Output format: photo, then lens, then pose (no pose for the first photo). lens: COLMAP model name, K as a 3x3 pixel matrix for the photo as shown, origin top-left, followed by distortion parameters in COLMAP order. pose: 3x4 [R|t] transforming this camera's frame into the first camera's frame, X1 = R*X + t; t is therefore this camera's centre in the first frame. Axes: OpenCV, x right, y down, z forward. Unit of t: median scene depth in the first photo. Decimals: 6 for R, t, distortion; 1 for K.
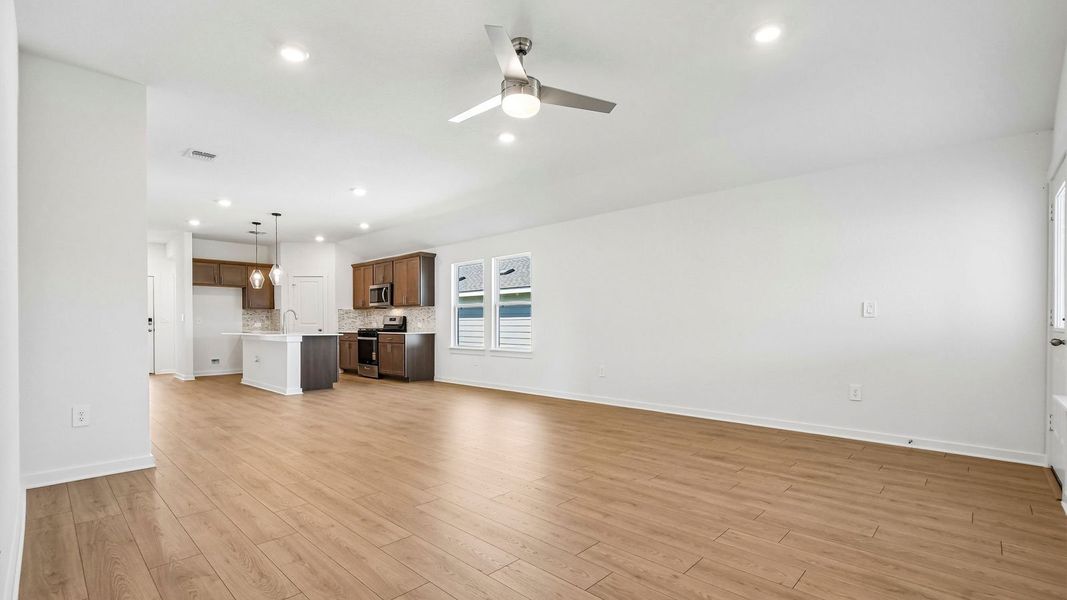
lens RADIAL K [[470.5, 0, 523.7], [0, 470.5, 330.8], [0, 0, 1]] dist [0.011954, -0.005564]
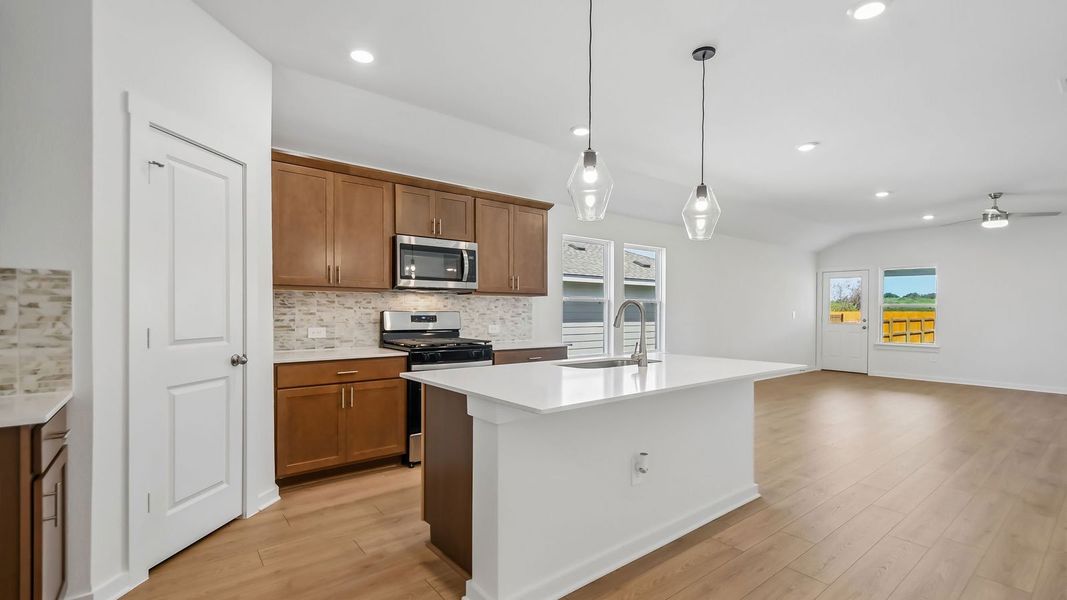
lens RADIAL K [[470.5, 0, 533.6], [0, 470.5, 316.8], [0, 0, 1]] dist [0.011954, -0.005564]
pose [[0.127944, -0.012493, 0.991703, -0.764821], [0.004925, 0.999916, 0.011961, -0.033403], [-0.991769, 0.003354, 0.127995, 0.902997]]
